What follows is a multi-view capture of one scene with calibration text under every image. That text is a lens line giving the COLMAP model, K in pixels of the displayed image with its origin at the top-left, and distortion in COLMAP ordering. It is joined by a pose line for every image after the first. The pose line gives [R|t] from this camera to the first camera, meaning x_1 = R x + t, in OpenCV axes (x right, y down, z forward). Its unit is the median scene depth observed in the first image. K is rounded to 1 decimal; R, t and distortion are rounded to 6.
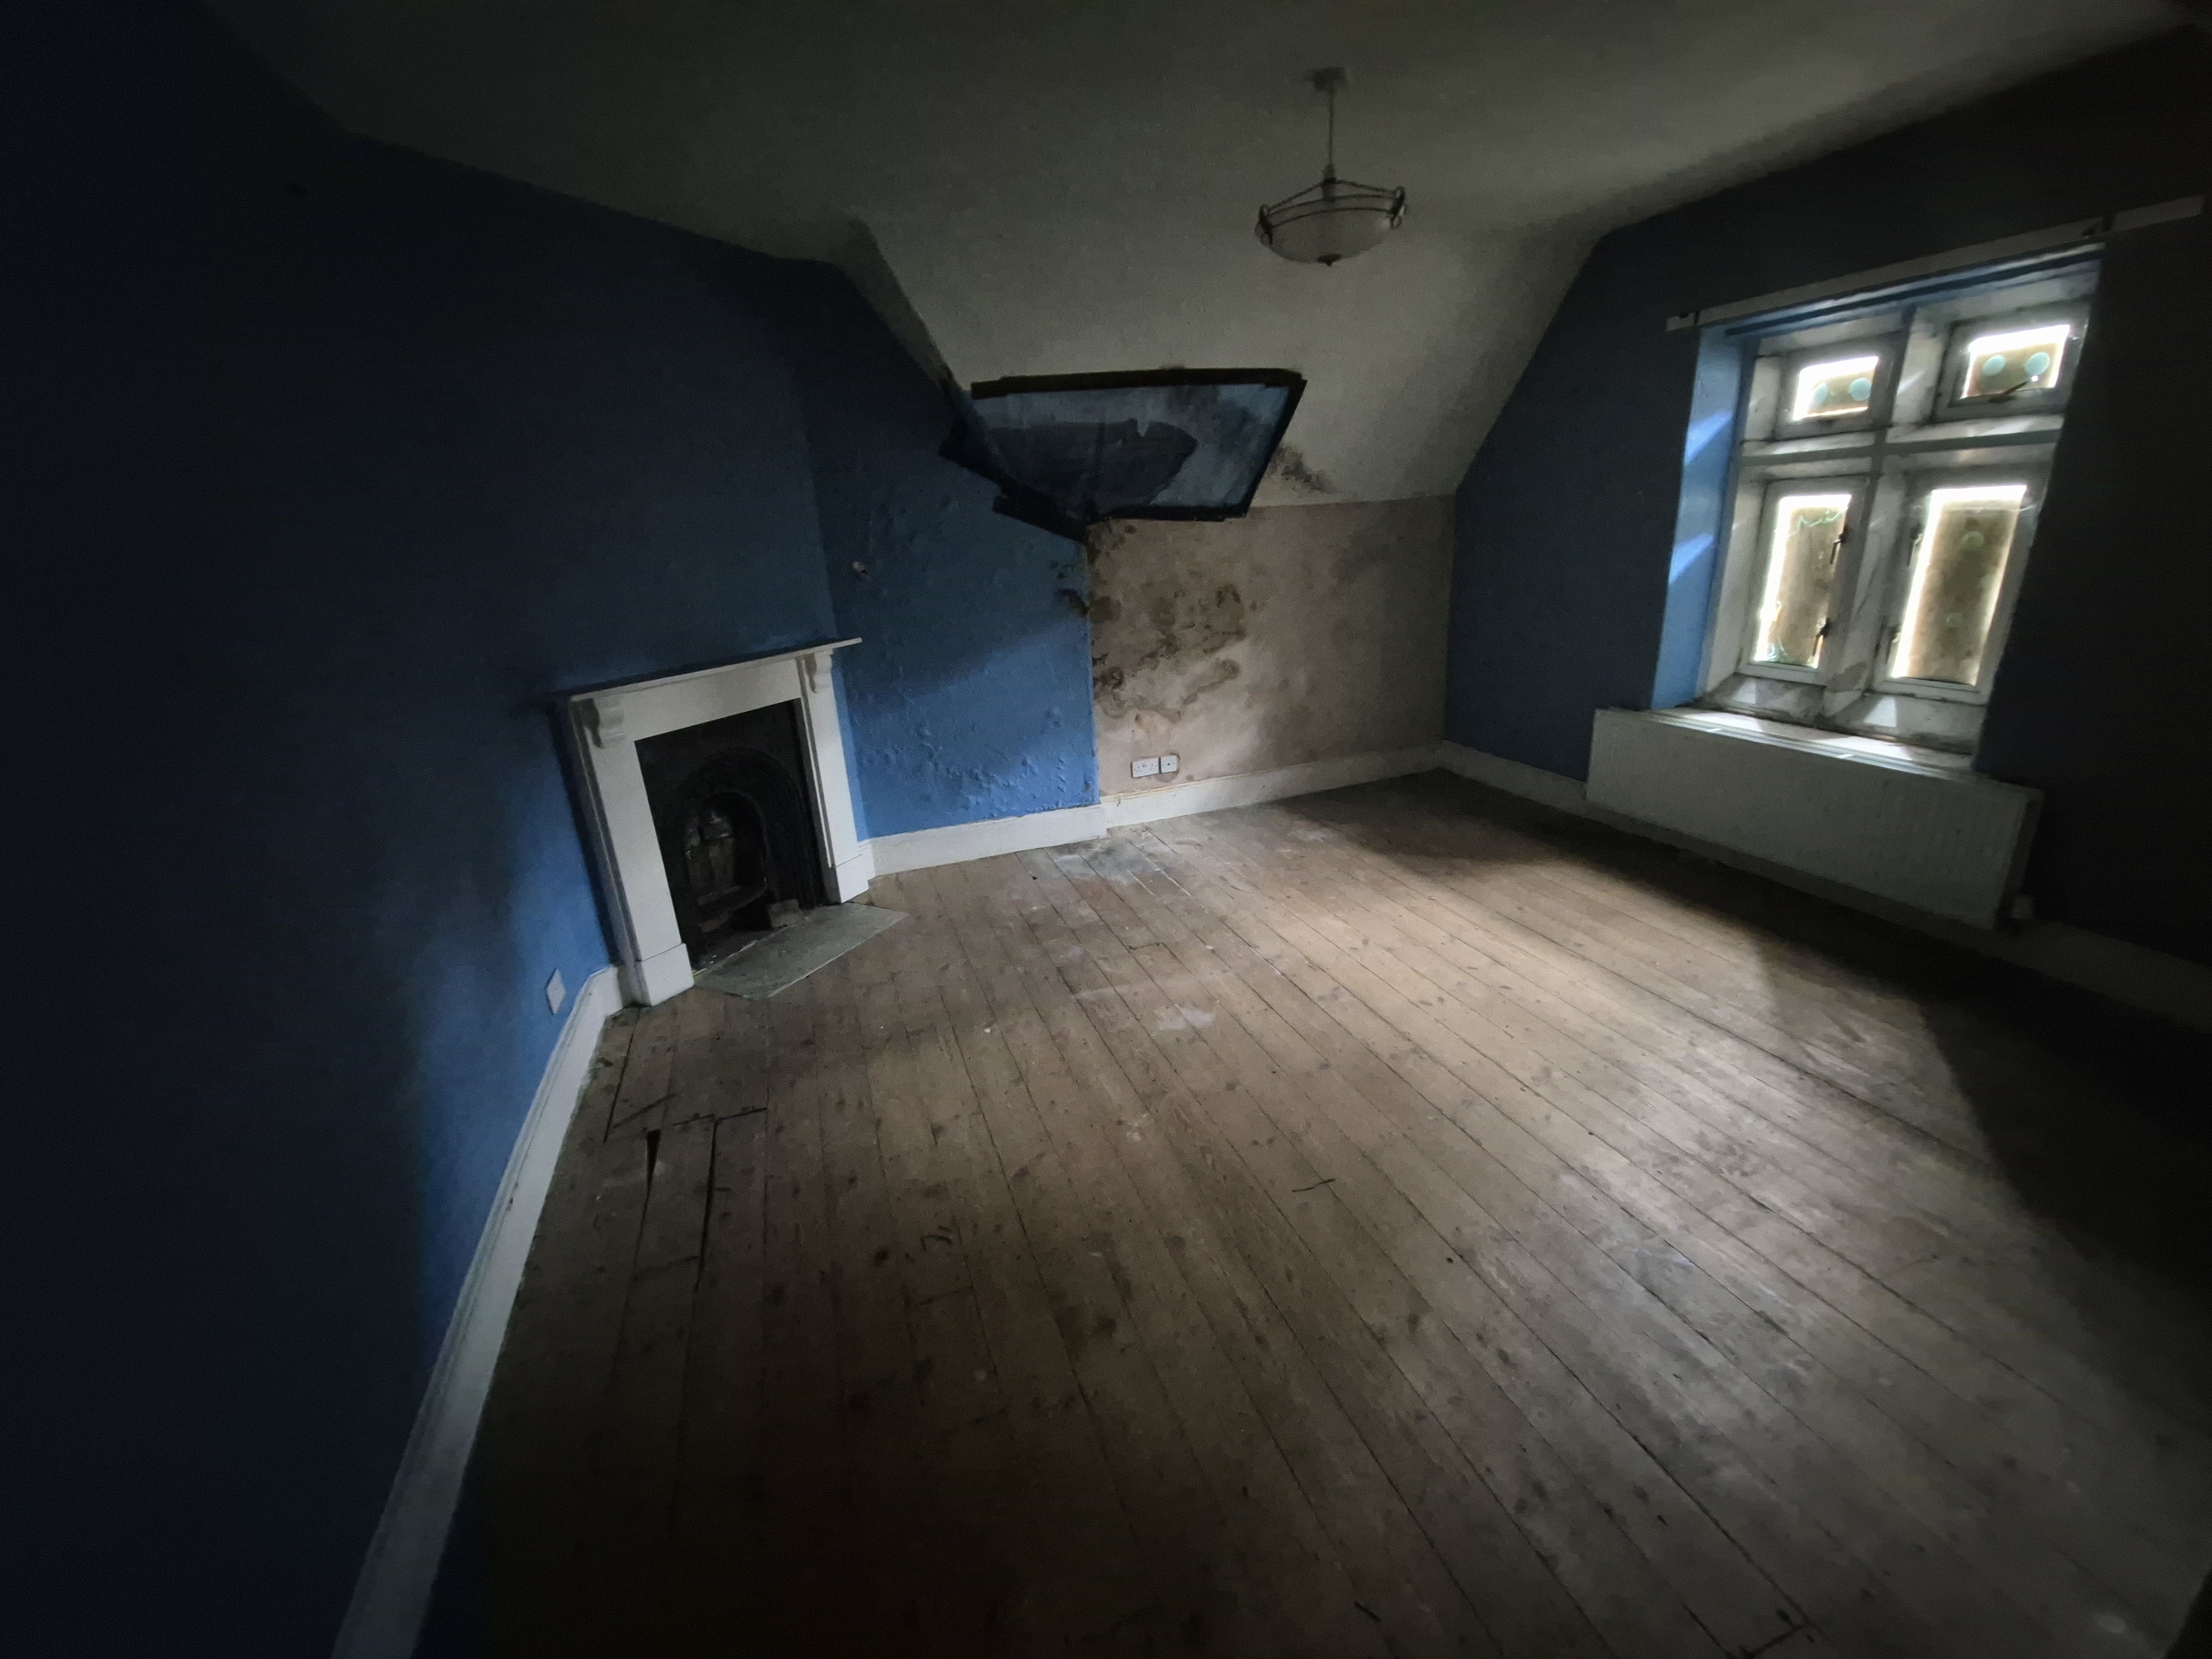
lens RADIAL K [[902.2, 0, 1116.5], [0, 902.2, 822.4], [0, 0, 1]] dist [-0.000223, 0.000059]
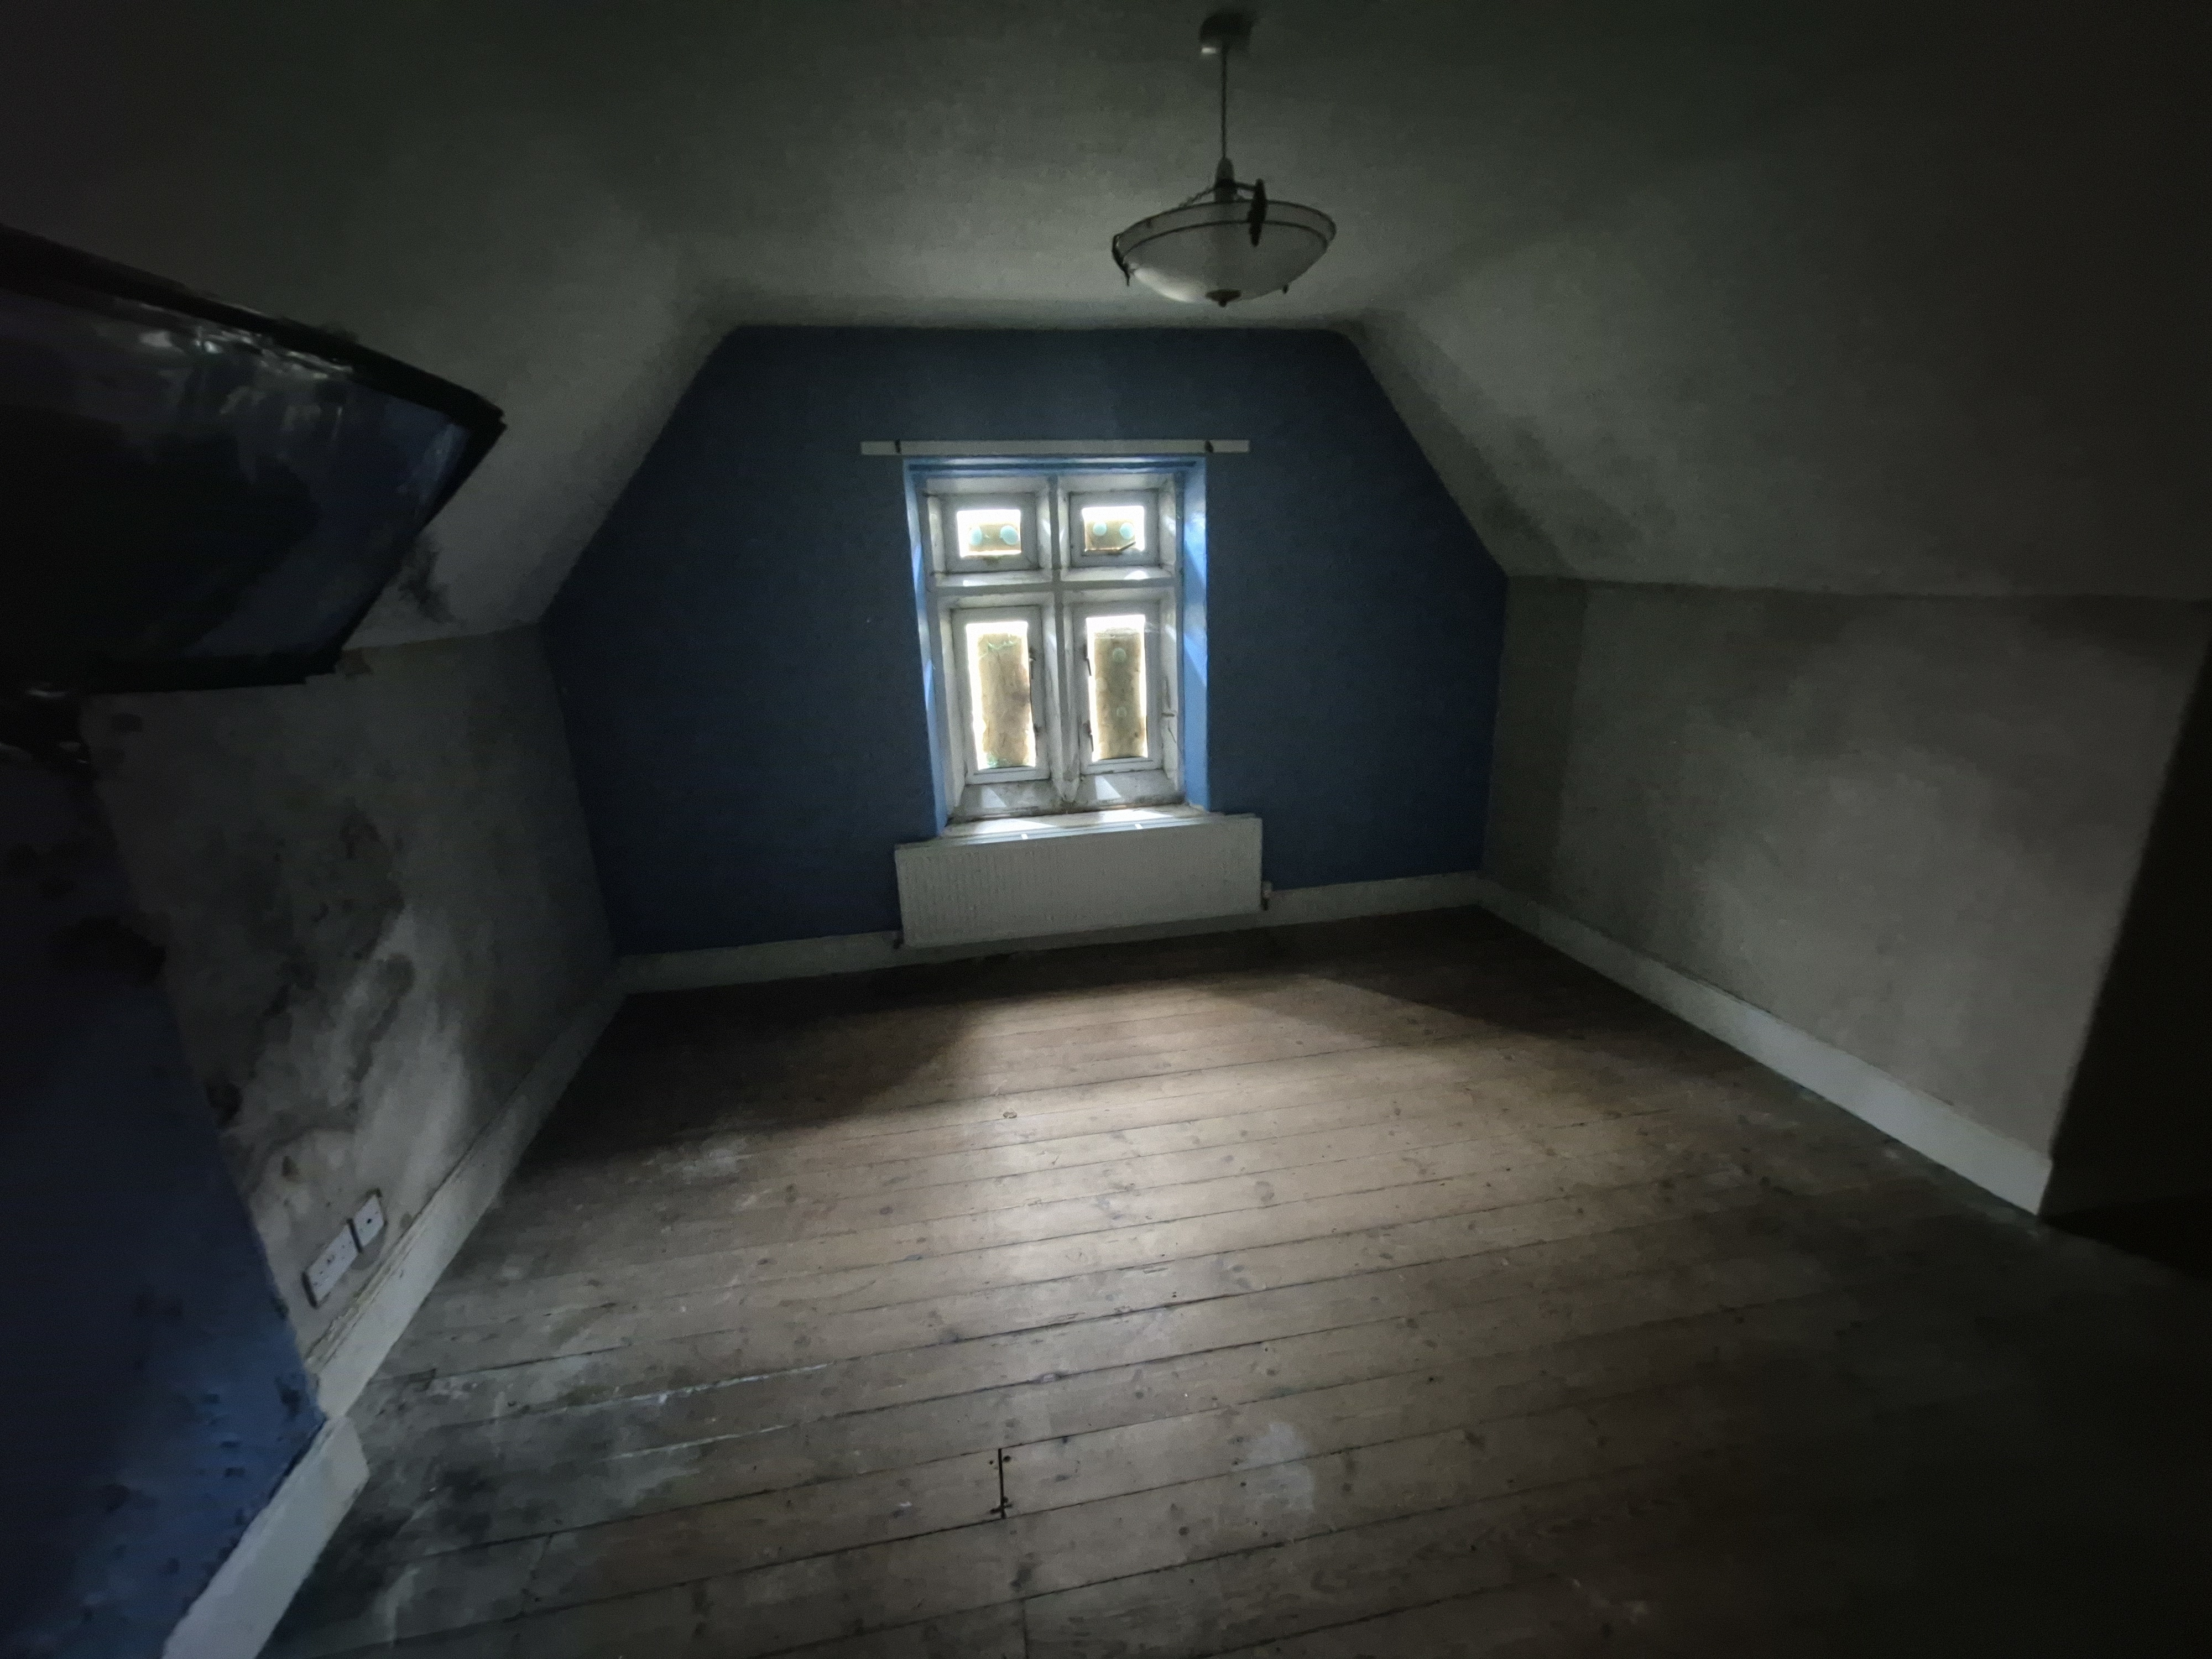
lens RADIAL K [[902.2, 0, 1111.6], [0, 902.2, 829.5], [0, 0, 1]] dist [-0.000223, 0.000059]
pose [[0.160450, -0.228007, 0.960348, -0.339044], [0.336118, 0.927425, 0.164033, -0.249783], [-0.928052, 0.296471, 0.225443, 0.663321]]
